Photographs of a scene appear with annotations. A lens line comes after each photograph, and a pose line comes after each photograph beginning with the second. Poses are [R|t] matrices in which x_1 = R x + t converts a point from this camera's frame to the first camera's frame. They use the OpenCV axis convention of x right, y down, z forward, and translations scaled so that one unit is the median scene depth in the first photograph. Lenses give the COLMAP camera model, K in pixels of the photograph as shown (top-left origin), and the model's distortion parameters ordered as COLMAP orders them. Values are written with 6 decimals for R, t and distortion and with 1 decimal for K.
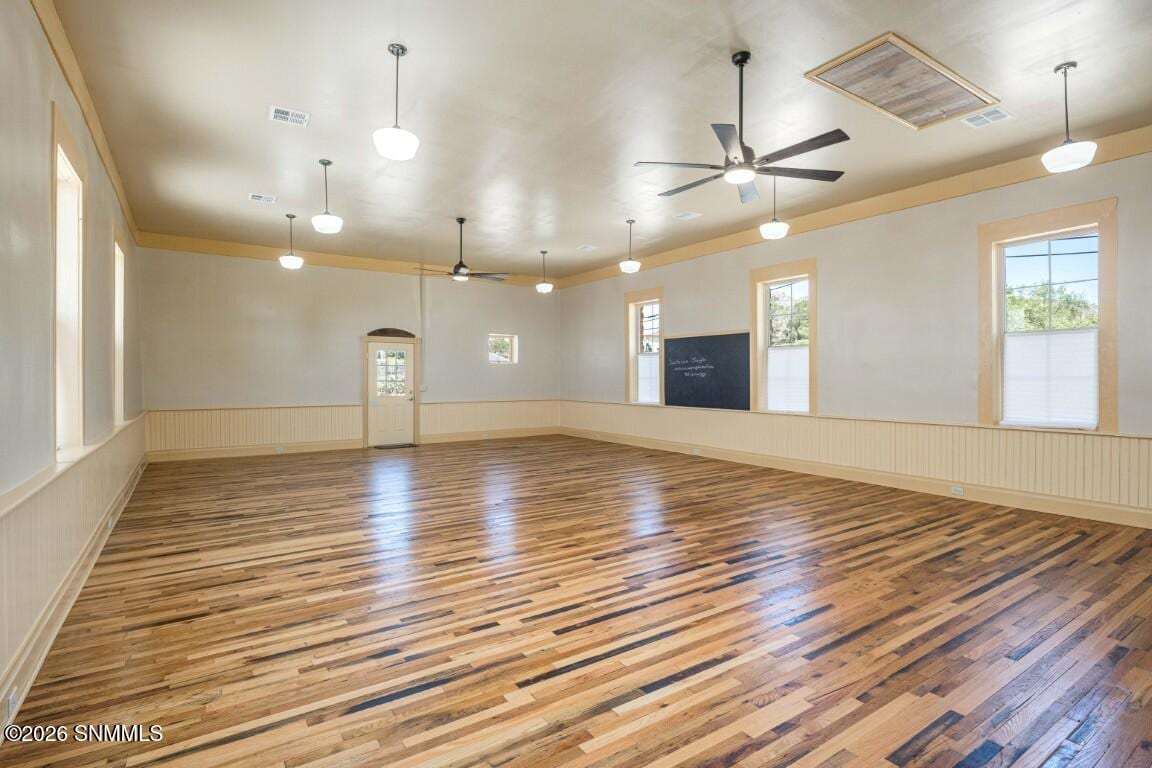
lens RADIAL K [[566.0, 0, 573.8], [0, 566.0, 378.2], [0, 0, 1]] dist [-0.002751, -0.000380]
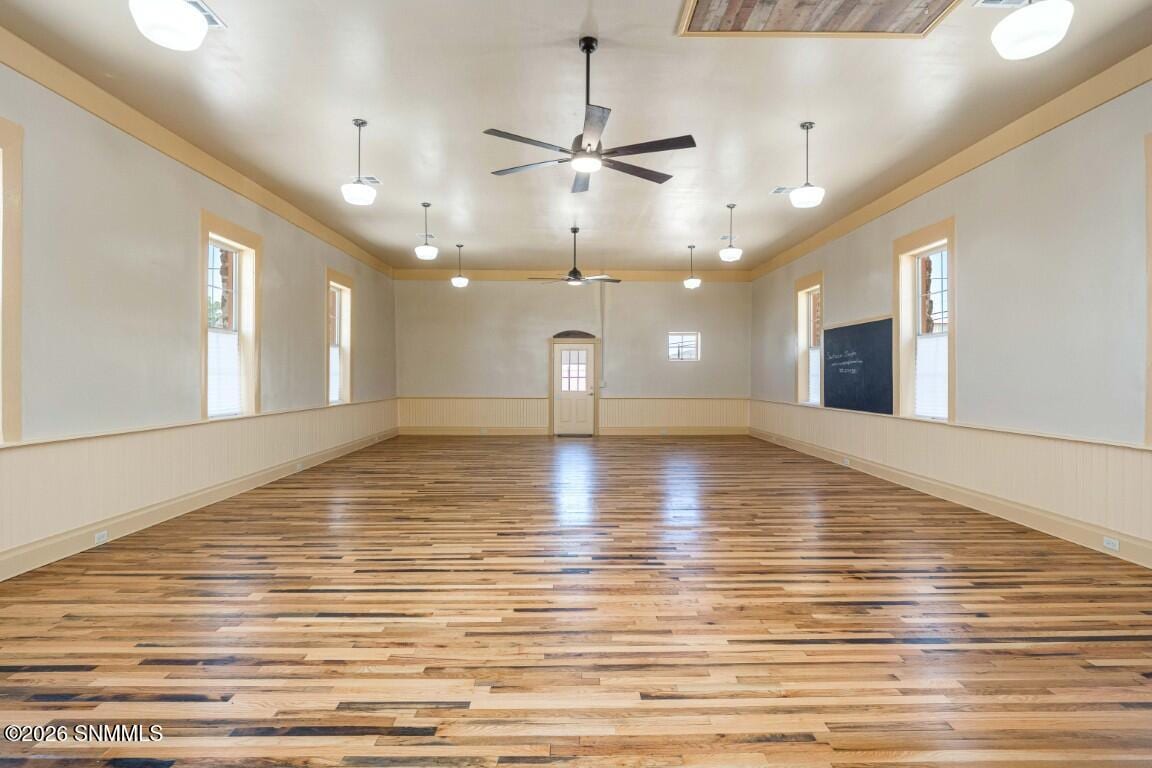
lens RADIAL K [[566.0, 0, 573.8], [0, 566.0, 378.2], [0, 0, 1]] dist [-0.002751, -0.000380]
pose [[0.835042, 0.004692, -0.550166, 0.684808], [-0.004960, 0.999987, 0.001000, 0.011795], [0.550164, 0.001894, 0.835055, 0.139904]]
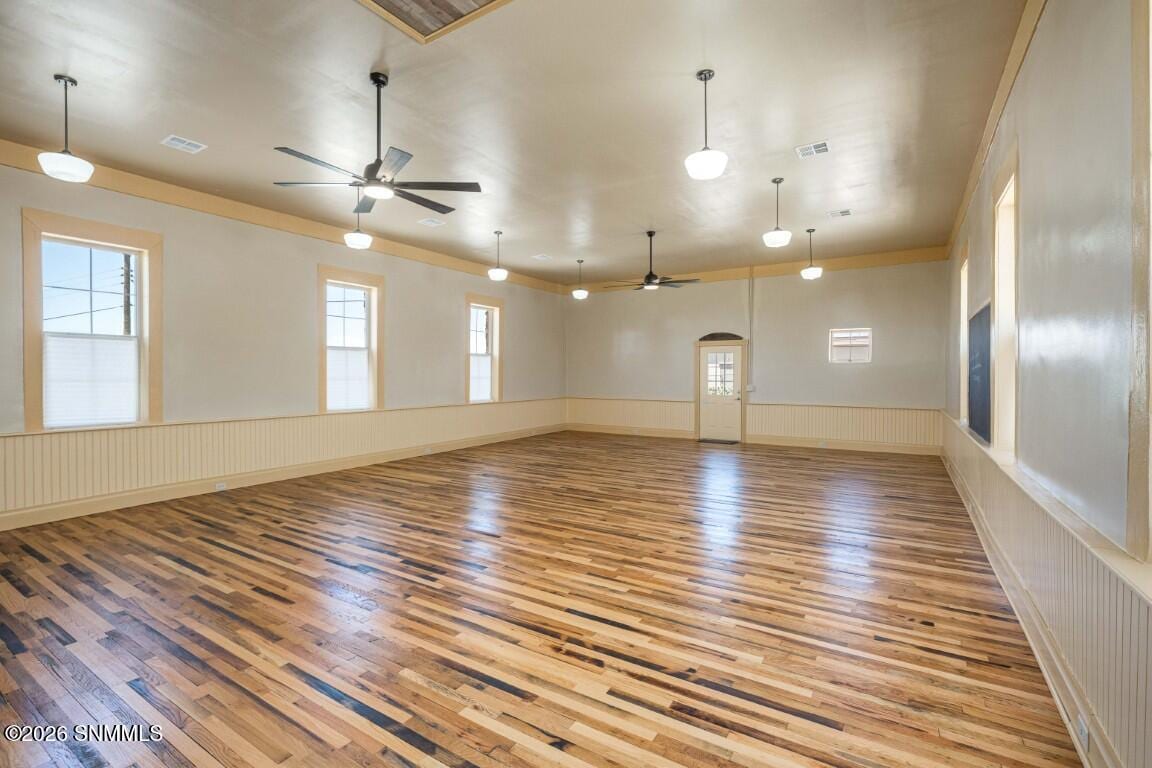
lens RADIAL K [[521.9, 0, 573.4], [0, 521.9, 377.2], [0, 0, 1]] dist [-0.006093, 0.000400]
pose [[0.398580, 0.008790, -0.917091, 1.114192], [-0.006748, 0.999955, 0.006652, -0.017298], [0.917109, 0.003537, 0.398621, 0.791802]]
